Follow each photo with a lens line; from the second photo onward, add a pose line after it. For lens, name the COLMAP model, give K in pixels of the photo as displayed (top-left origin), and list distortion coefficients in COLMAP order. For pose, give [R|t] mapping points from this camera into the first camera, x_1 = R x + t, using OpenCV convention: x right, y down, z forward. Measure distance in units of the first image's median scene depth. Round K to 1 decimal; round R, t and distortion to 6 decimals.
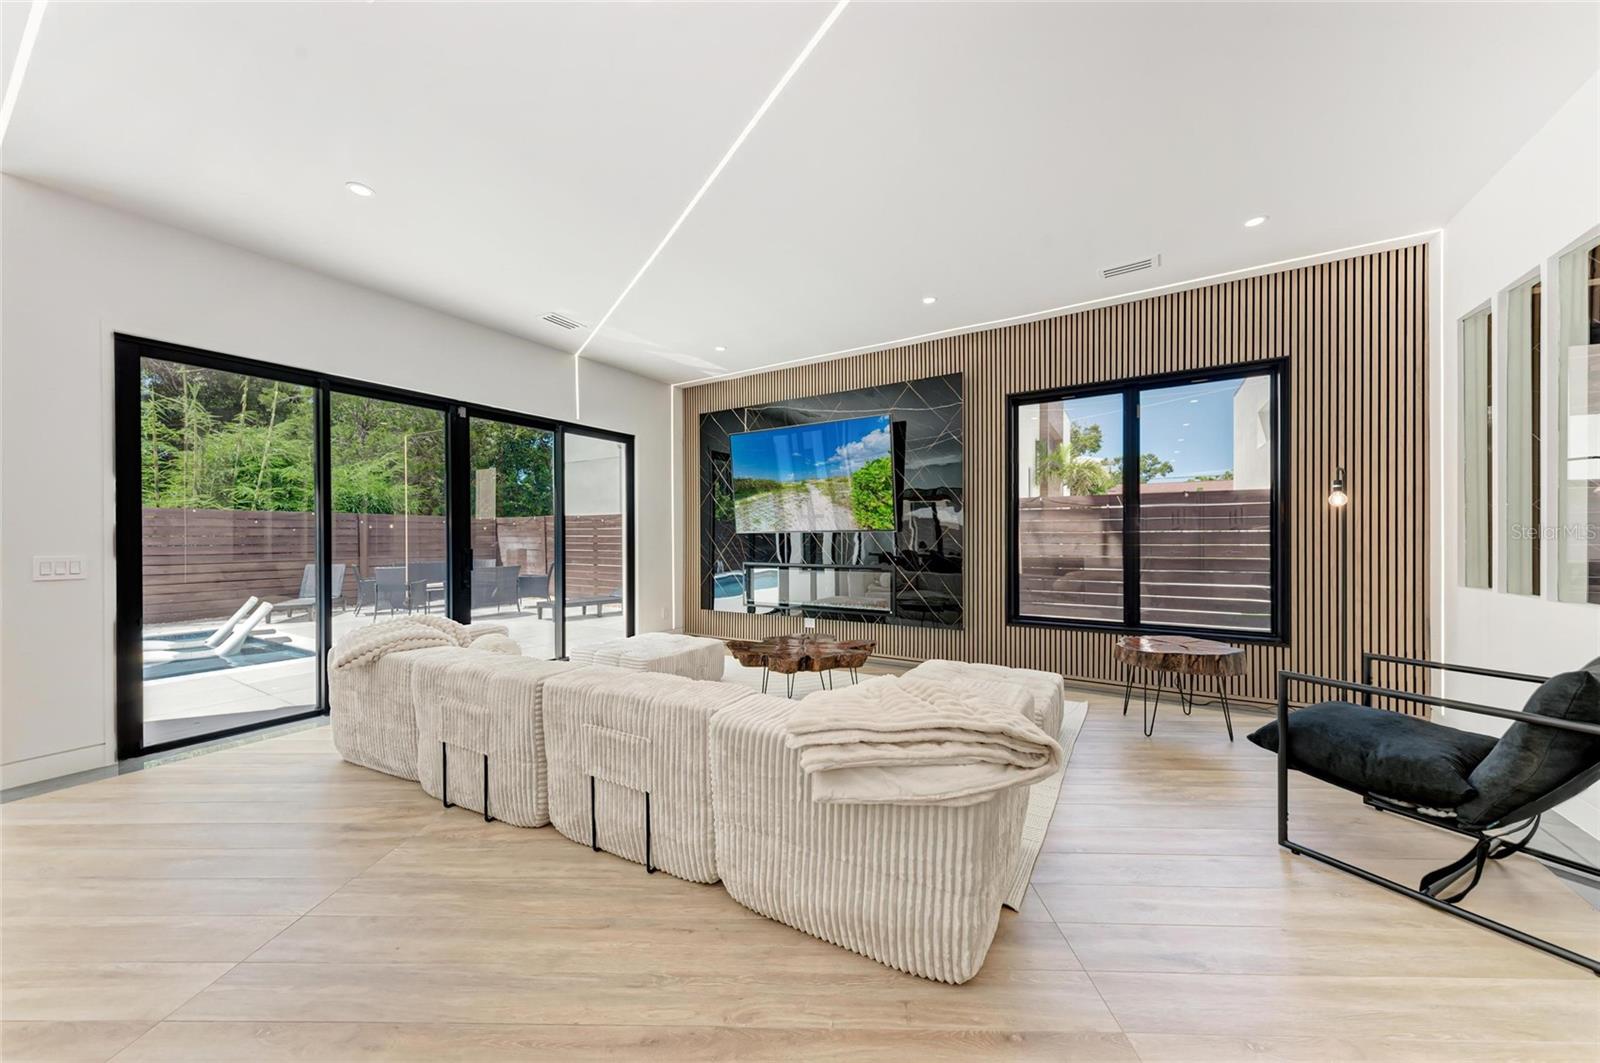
lens RADIAL K [[552.7, 0, 806.3], [0, 552.7, 537.7], [0, 0, 1]] dist [0.010418, -0.002460]
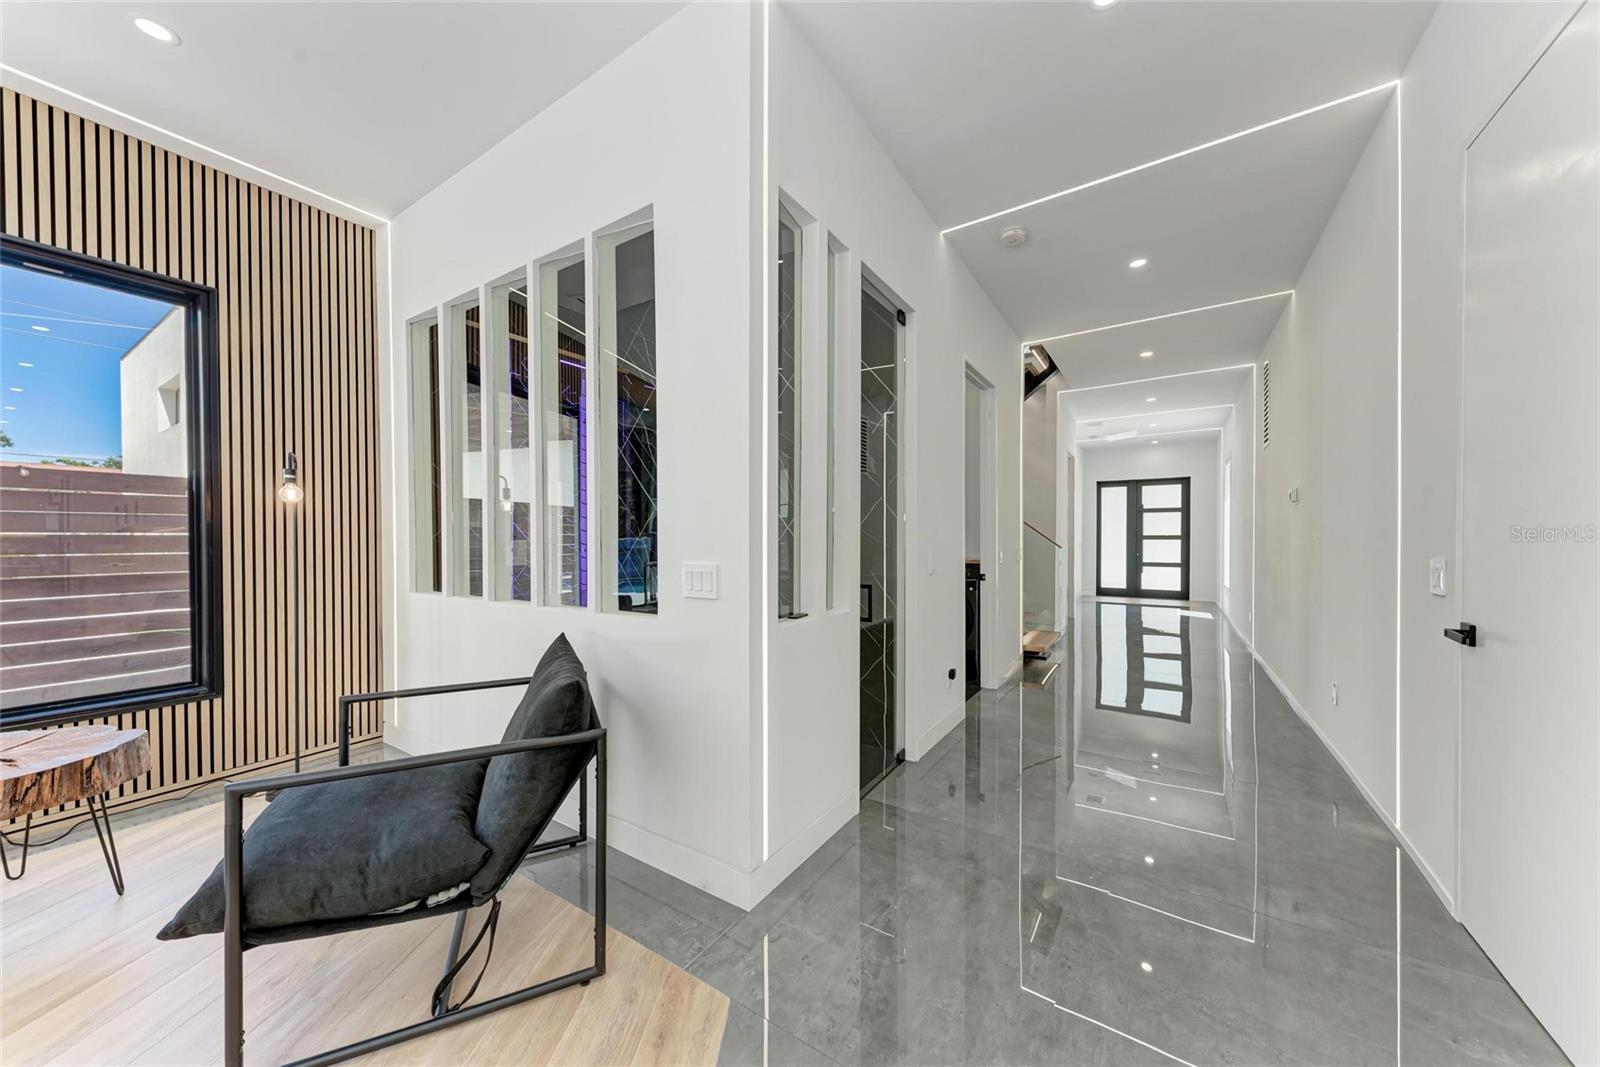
lens RADIAL K [[552.7, 0, 799.2], [0, 552.7, 542.5], [0, 0, 1]] dist [0.010418, -0.002460]
pose [[0.034659, -0.004780, 0.999388, 0.220366], [0.005369, 0.999975, 0.004597, -0.001592], [-0.999385, 0.005206, 0.034684, 0.285626]]
